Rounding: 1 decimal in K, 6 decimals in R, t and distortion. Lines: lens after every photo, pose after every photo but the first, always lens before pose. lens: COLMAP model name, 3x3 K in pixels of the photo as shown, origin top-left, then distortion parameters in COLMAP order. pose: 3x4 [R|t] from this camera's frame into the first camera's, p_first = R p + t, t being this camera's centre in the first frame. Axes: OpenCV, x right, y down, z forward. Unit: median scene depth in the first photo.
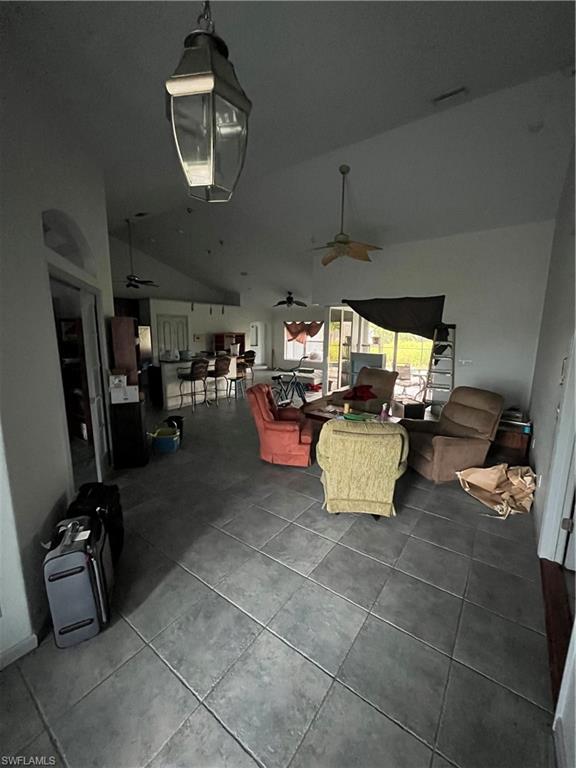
lens RADIAL K [[308.7, 0, 290.8], [0, 308.7, 383.1], [0, 0, 1]] dist [0.000567, -0.000392]
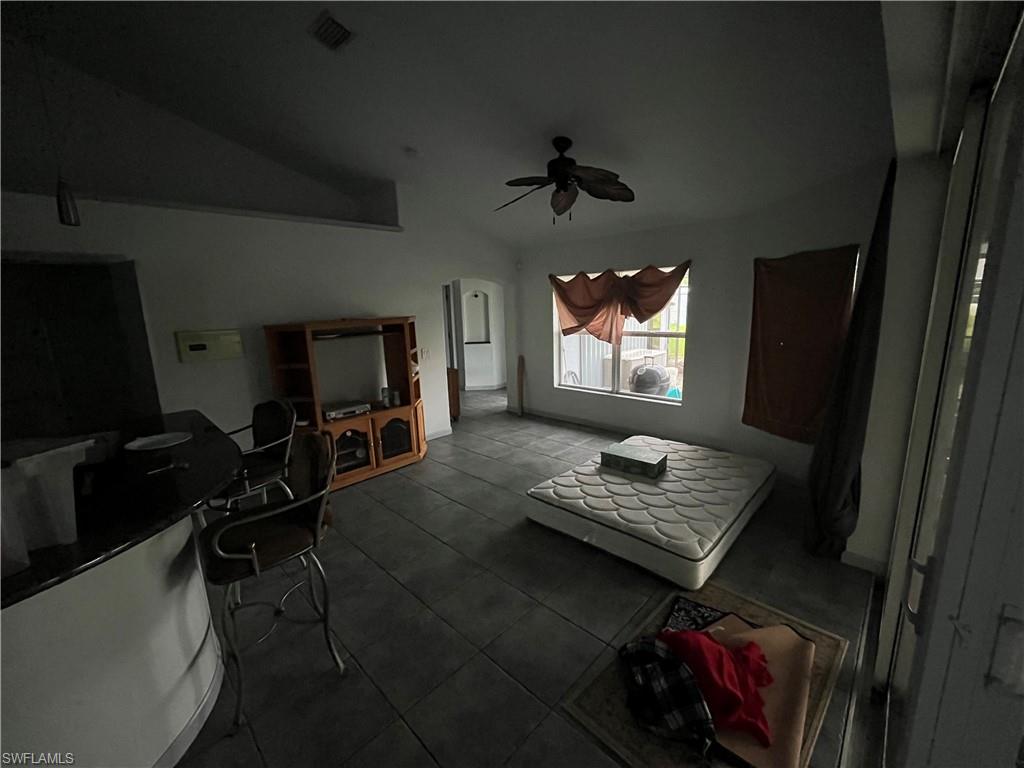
lens RADIAL K [[411.6, 0, 511.0], [0, 411.6, 378.0], [0, 0, 1]] dist [0.000567, -0.000392]
pose [[0.987847, -0.014154, -0.154783, 0.003345], [0.016245, 0.999793, 0.012253, -0.098006], [0.154578, -0.014619, 0.987872, 0.573481]]
